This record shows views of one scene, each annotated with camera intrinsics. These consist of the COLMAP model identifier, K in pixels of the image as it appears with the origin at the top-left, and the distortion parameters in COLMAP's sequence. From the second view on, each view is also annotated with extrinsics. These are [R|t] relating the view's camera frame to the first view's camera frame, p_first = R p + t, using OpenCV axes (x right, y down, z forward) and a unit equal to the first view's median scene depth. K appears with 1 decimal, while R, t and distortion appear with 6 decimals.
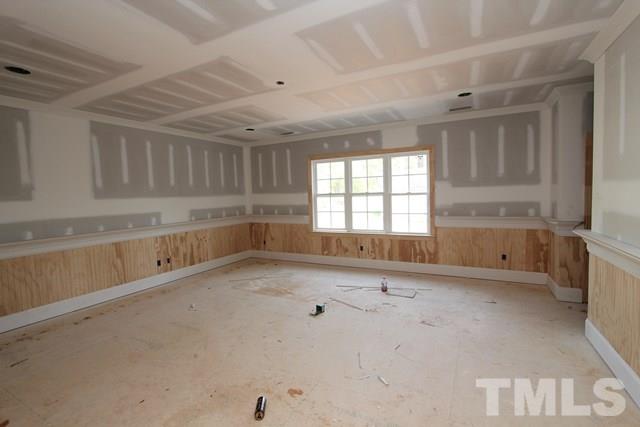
lens RADIAL K [[294.3, 0, 322.1], [0, 294.3, 209.2], [0, 0, 1]] dist [-0.017567, 0.001263]
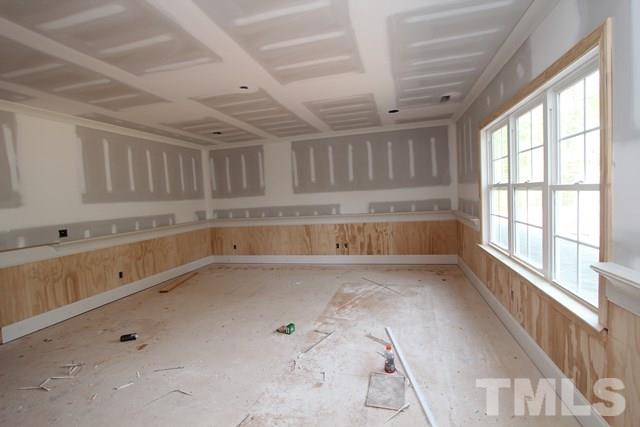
lens RADIAL K [[294.3, 0, 322.1], [0, 294.3, 209.2], [0, 0, 1]] dist [-0.017567, 0.001263]
pose [[0.231170, 0.068371, -0.970508, 0.593911], [-0.004424, 0.997591, 0.069225, -0.051191], [0.972903, -0.011709, 0.230915, 0.648182]]
